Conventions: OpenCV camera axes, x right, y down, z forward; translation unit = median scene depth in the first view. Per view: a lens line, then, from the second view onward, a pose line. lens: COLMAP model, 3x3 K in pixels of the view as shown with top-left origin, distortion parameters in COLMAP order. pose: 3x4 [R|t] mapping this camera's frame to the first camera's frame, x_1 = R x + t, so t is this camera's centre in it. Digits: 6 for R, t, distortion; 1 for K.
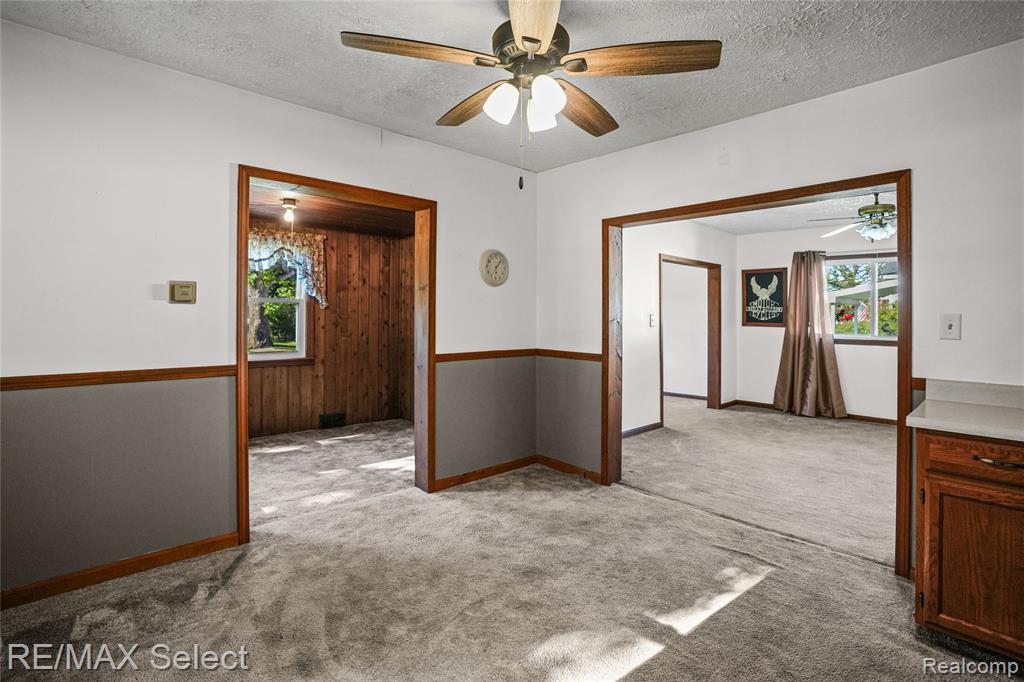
lens RADIAL K [[489.4, 0, 497.4], [0, 489.4, 313.1], [0, 0, 1]] dist [-0.046438, 0.004760]
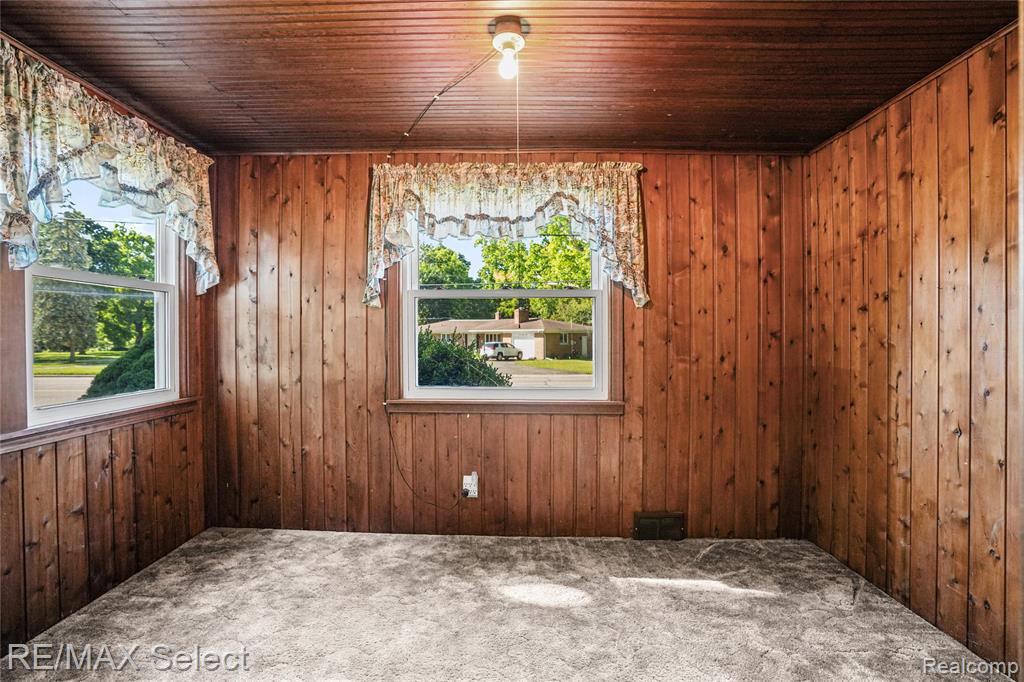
lens RADIAL K [[489.4, 0, 507.7], [0, 489.4, 338.0], [0, 0, 1]] dist [-0.046438, 0.004760]
pose [[0.748657, -0.004778, -0.662940, -0.131149], [0.007066, 0.999975, 0.000773, 0.023970], [0.662919, -0.005263, 0.748672, 0.561818]]
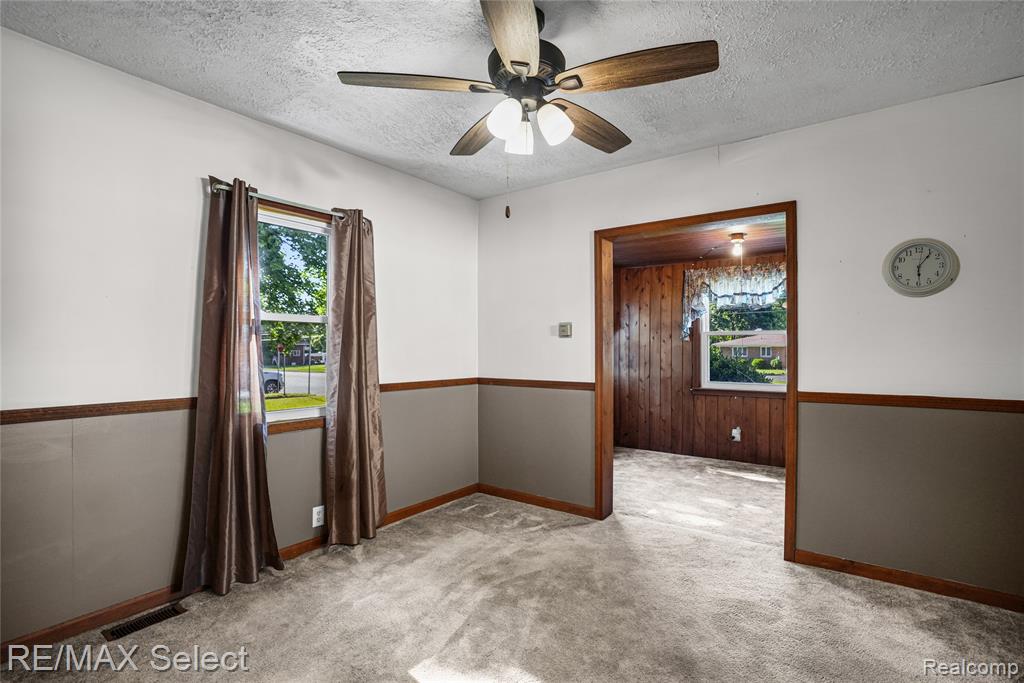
lens RADIAL K [[464.7, 0, 523.0], [0, 464.7, 358.5], [0, 0, 1]] dist [-0.048348, 0.017269]
pose [[0.224159, 0.011771, -0.974481, 0.343046], [0.006041, 0.999891, 0.013467, 0.011543], [0.974534, -0.008905, 0.224064, 0.270635]]
